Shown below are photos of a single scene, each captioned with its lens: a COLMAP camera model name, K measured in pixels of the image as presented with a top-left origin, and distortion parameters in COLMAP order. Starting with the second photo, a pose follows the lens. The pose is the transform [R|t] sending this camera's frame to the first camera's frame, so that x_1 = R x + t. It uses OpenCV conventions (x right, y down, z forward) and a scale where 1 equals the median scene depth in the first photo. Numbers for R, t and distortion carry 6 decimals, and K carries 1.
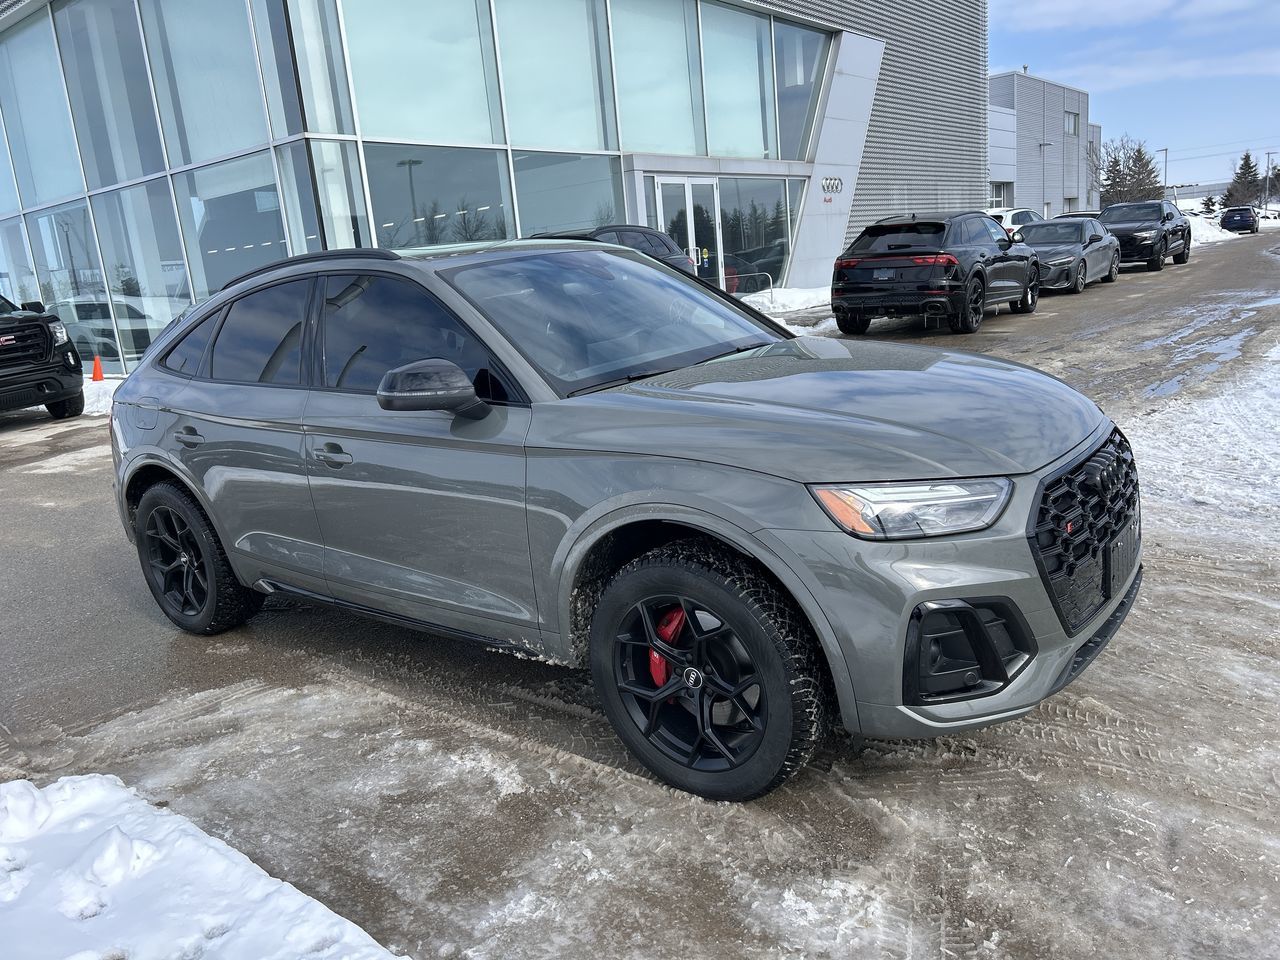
lens RADIAL K [[958.5, 0, 634.7], [0, 958.5, 487.9], [0, 0, 1]] dist [0.055414, -0.060993]
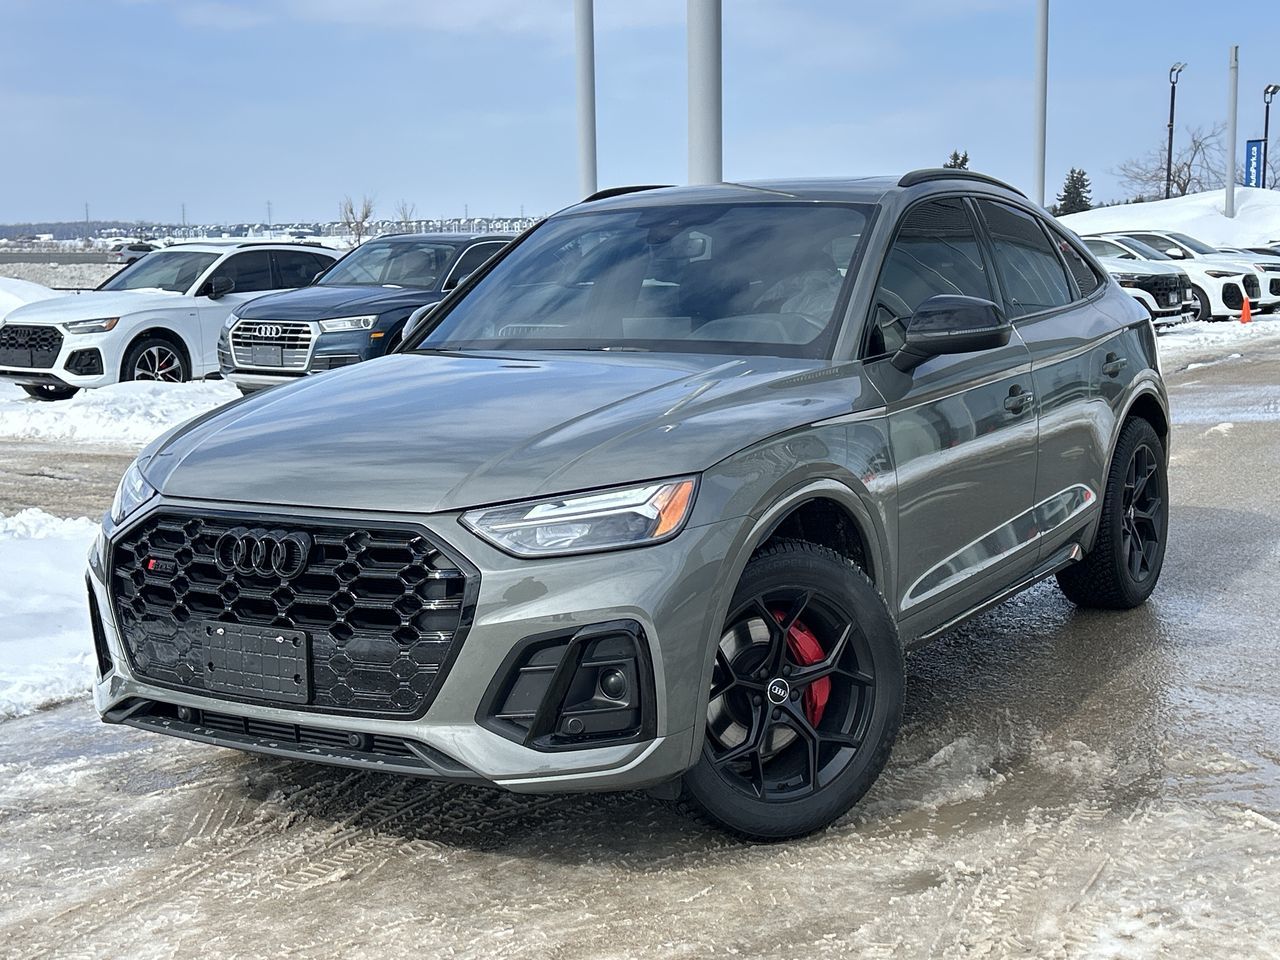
lens RADIAL K [[1701.1, 0, 616.0], [0, 1701.1, 488.4], [0, 0, 1]] dist [0.048332, 0.000000]
pose [[0.087690, 0.230675, -0.969071, 1.604423], [-0.209387, 0.955354, 0.208462, -0.358515], [0.973893, 0.184631, 0.132076, 0.942412]]
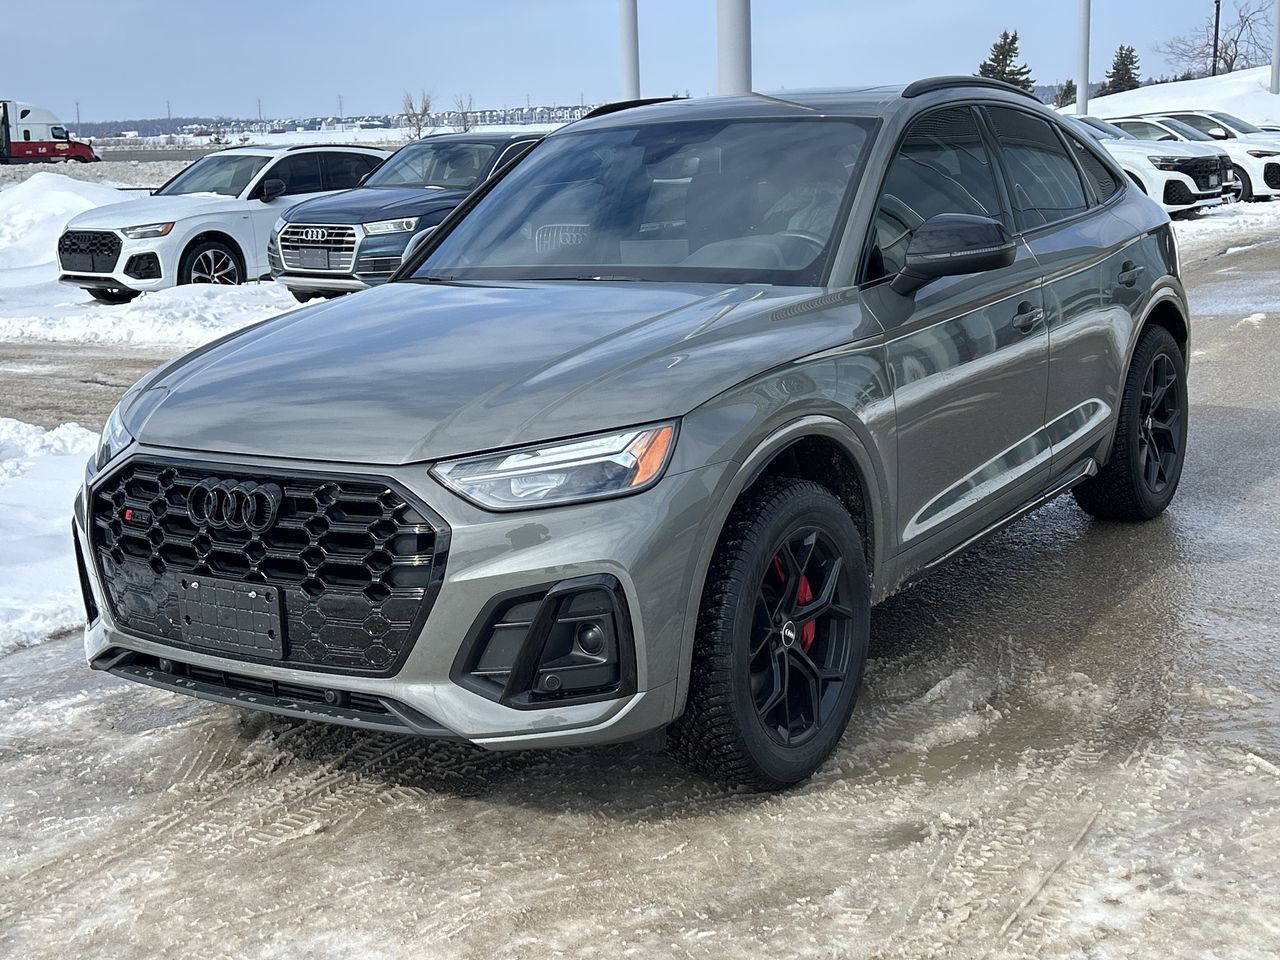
lens RADIAL K [[1633.0, 0, 632.5], [0, 1633.0, 468.8], [0, 0, 1]] dist [0.055222, 0.000000]
pose [[0.065129, 0.288573, -0.955240, 1.519932], [-0.188259, 0.943636, 0.272231, -0.395872], [0.979957, 0.162103, 0.115785, 1.001219]]
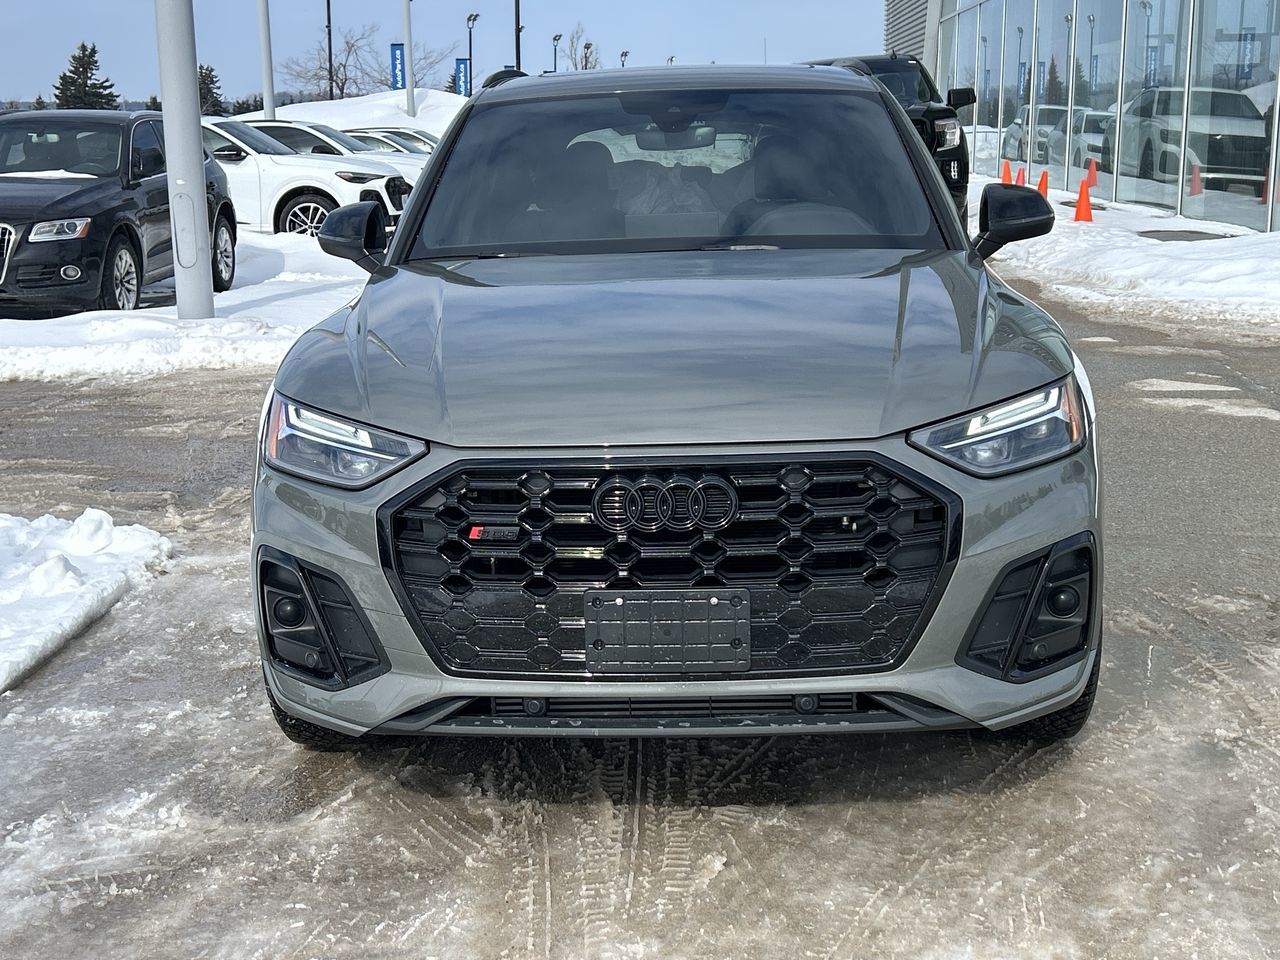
lens RADIAL K [[1633.0, 0, 636.5], [0, 1633.0, 475.8], [0, 0, 1]] dist [0.055222, 0.000000]
pose [[0.569447, 0.254036, -0.781790, 1.173641], [-0.219670, 0.963490, 0.153072, -0.173033], [0.792133, 0.084570, 0.604461, 0.269130]]
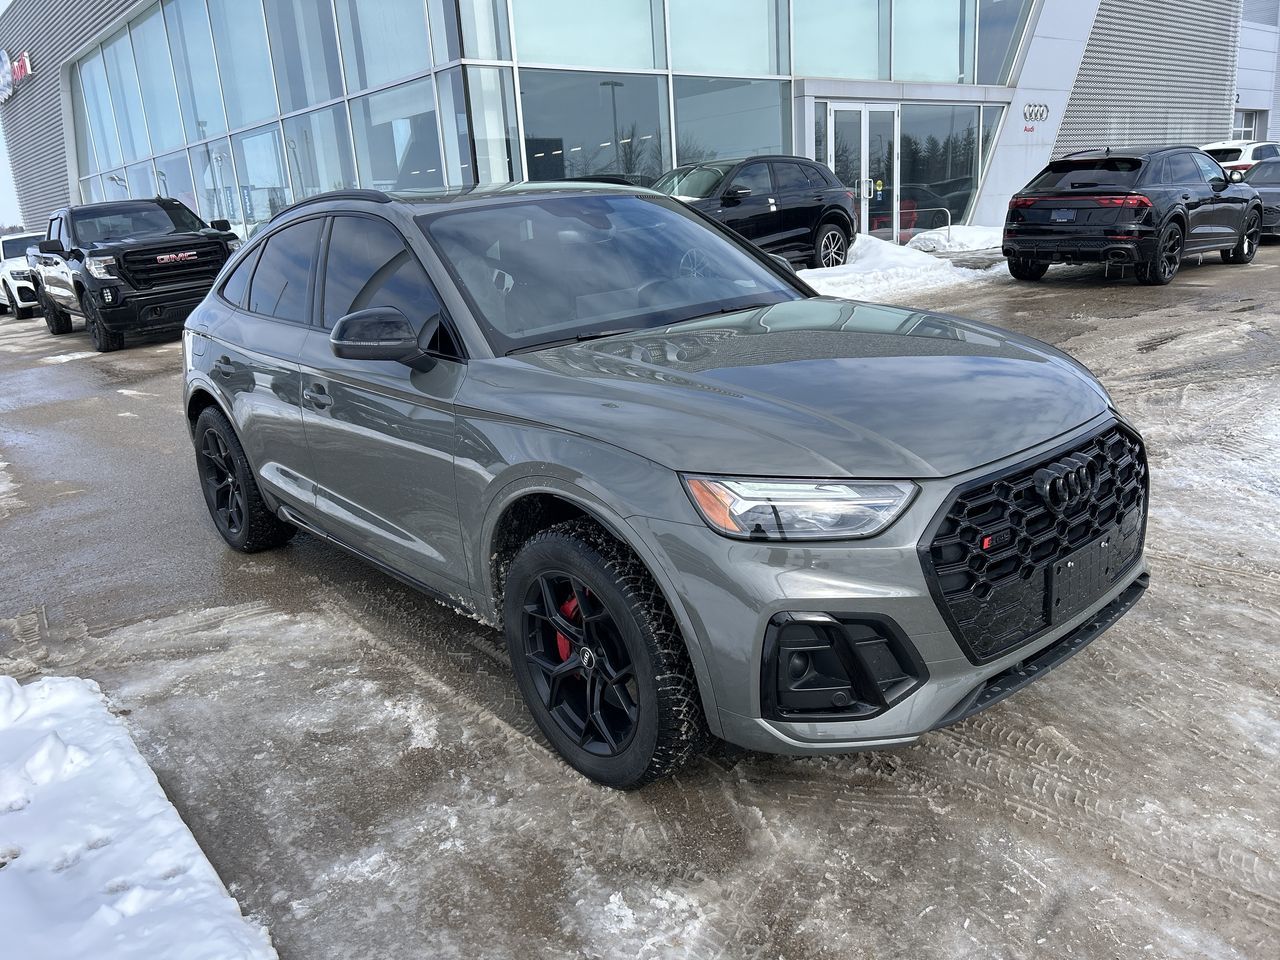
lens RADIAL K [[958.5, 0, 633.3], [0, 958.5, 480.4], [0, 0, 1]] dist [0.055414, -0.060993]
pose [[0.978515, 0.081563, -0.189354, 0.234374], [-0.069170, 0.995063, 0.071169, -0.044171], [0.194224, -0.056542, 0.979326, 0.063000]]
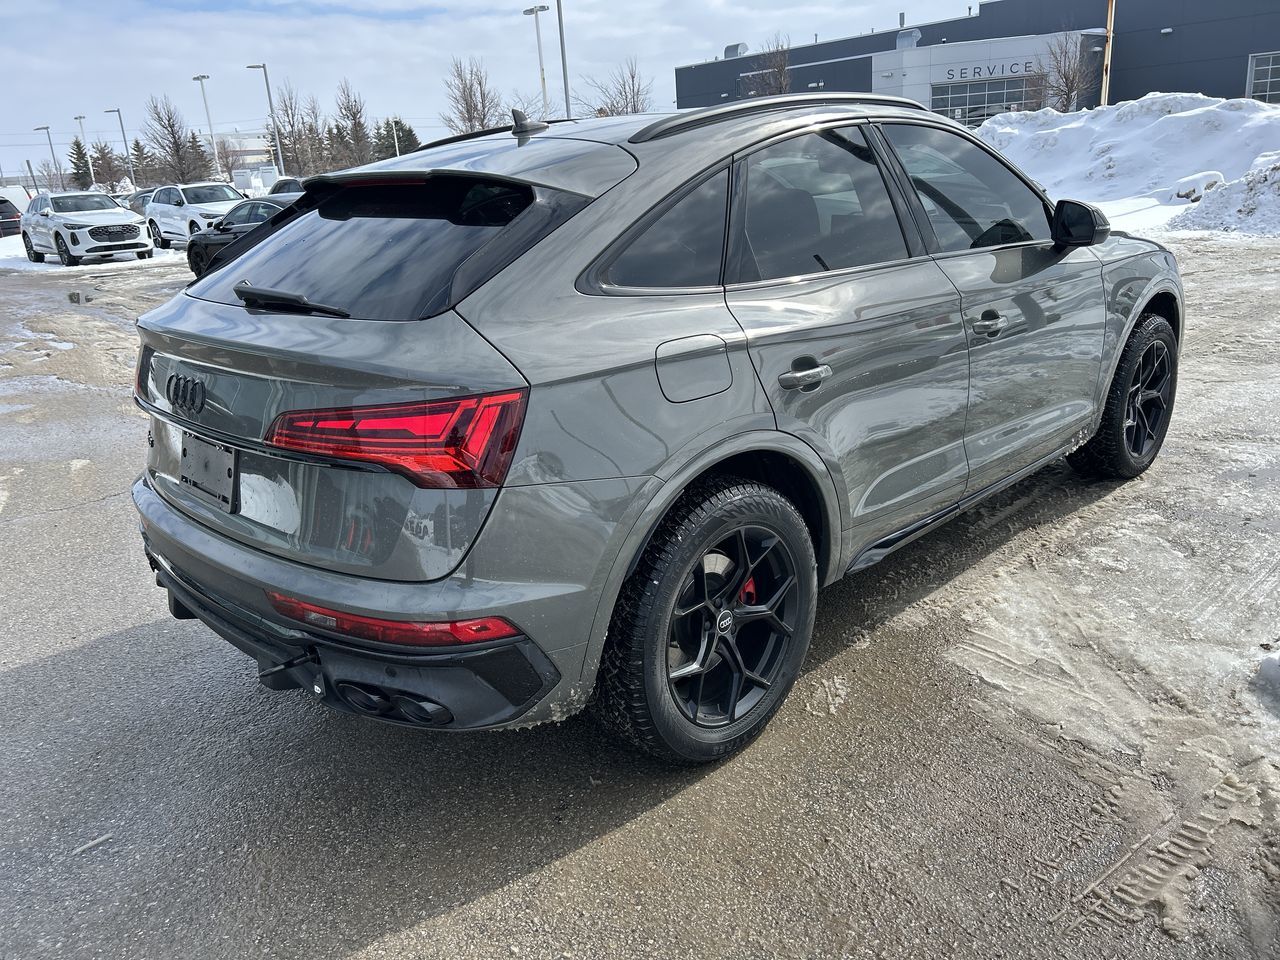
lens RADIAL K [[958.5, 0, 640.4], [0, 958.5, 470.9], [0, 0, 1]] dist [0.055414, -0.060993]
pose [[0.128860, -0.218702, 0.967246, -1.367645], [0.277292, 0.944416, 0.176598, -0.166497], [-0.952105, 0.245453, 0.182342, 1.288083]]
